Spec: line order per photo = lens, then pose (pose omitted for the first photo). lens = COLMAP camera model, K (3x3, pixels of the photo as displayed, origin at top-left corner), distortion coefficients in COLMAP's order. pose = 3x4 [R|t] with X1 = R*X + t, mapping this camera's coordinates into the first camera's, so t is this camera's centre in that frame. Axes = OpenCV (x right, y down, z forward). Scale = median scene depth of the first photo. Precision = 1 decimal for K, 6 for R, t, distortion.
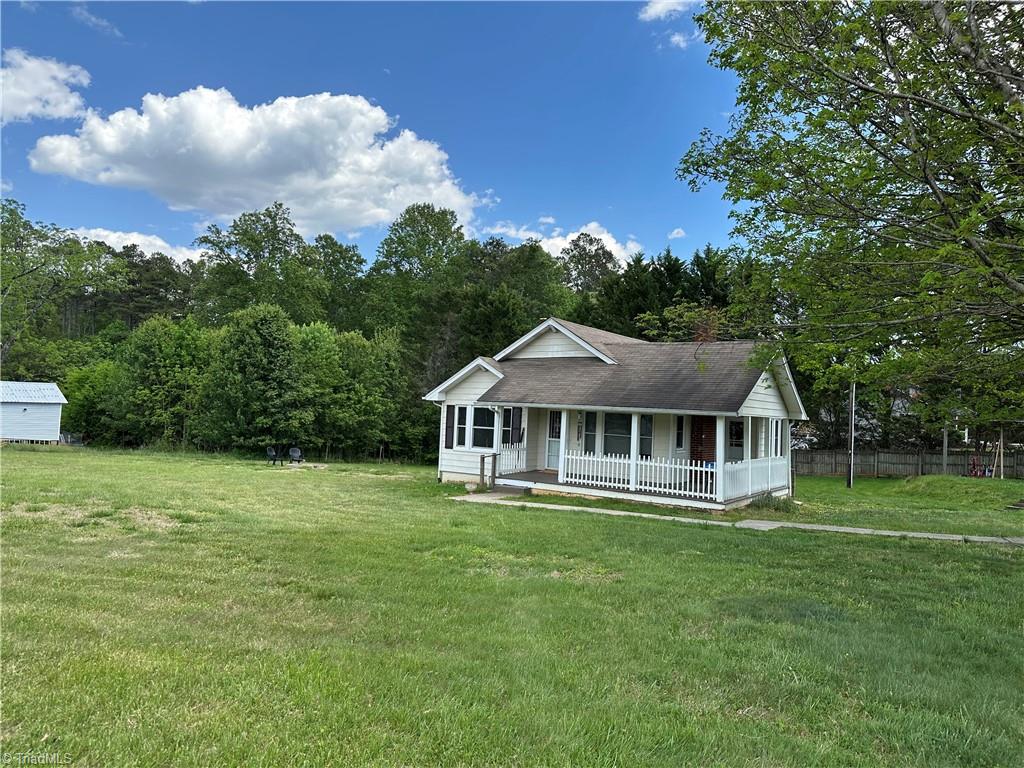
lens RADIAL K [[707.5, 0, 512.0], [0, 707.5, 384.0], [0, 0, 1]] dist [0.073099, -0.088116]
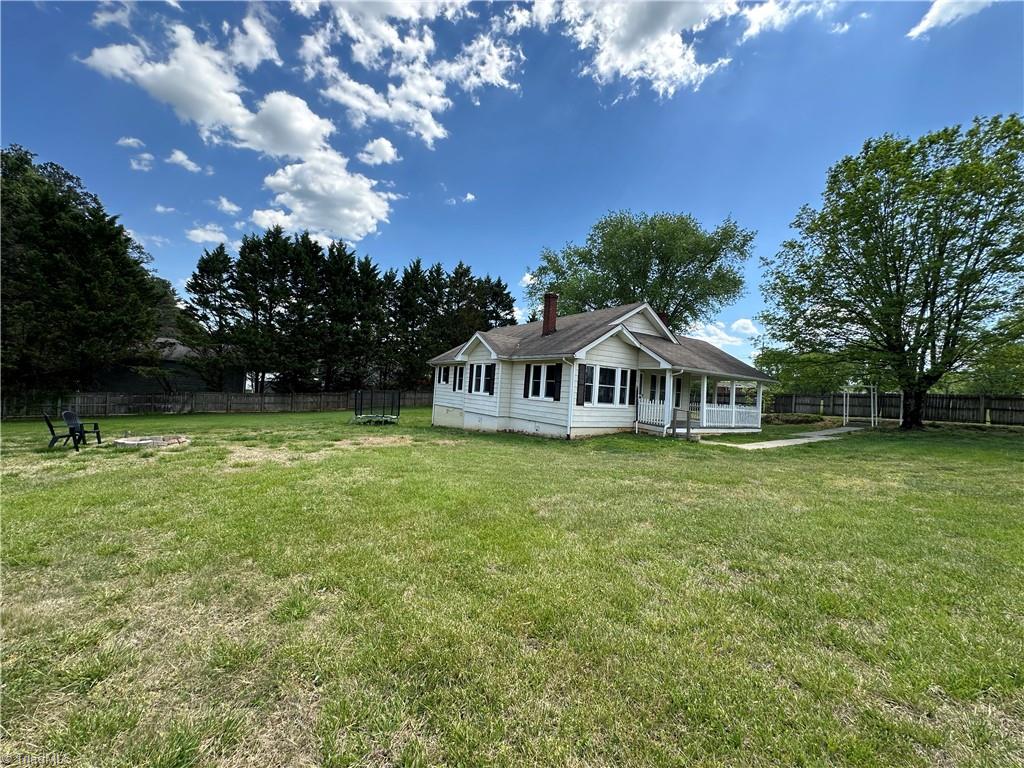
lens RADIAL K [[403.5, 0, 512.0], [0, 403.5, 384.0], [0, 0, 1]] dist [0.033298, 0.000004]
pose [[0.395644, -0.008258, 0.918367, -0.717934], [-0.081198, 0.995729, 0.043934, 0.040715], [-0.914808, -0.091952, 0.393284, 0.887622]]
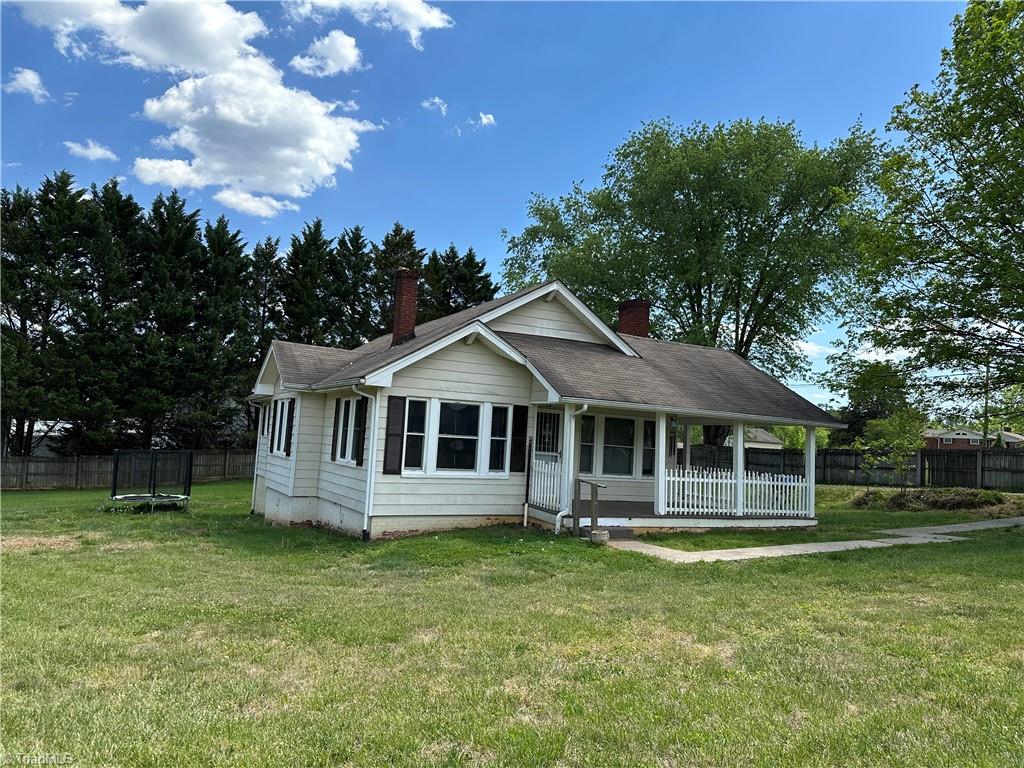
lens RADIAL K [[707.5, 0, 512.0], [0, 707.5, 384.0], [0, 0, 1]] dist [0.073099, -0.088116]
pose [[0.464269, 0.055251, 0.883969, -0.561782], [-0.069227, 0.997263, -0.025973, 0.029353], [-0.882985, -0.049136, 0.466823, 0.683813]]
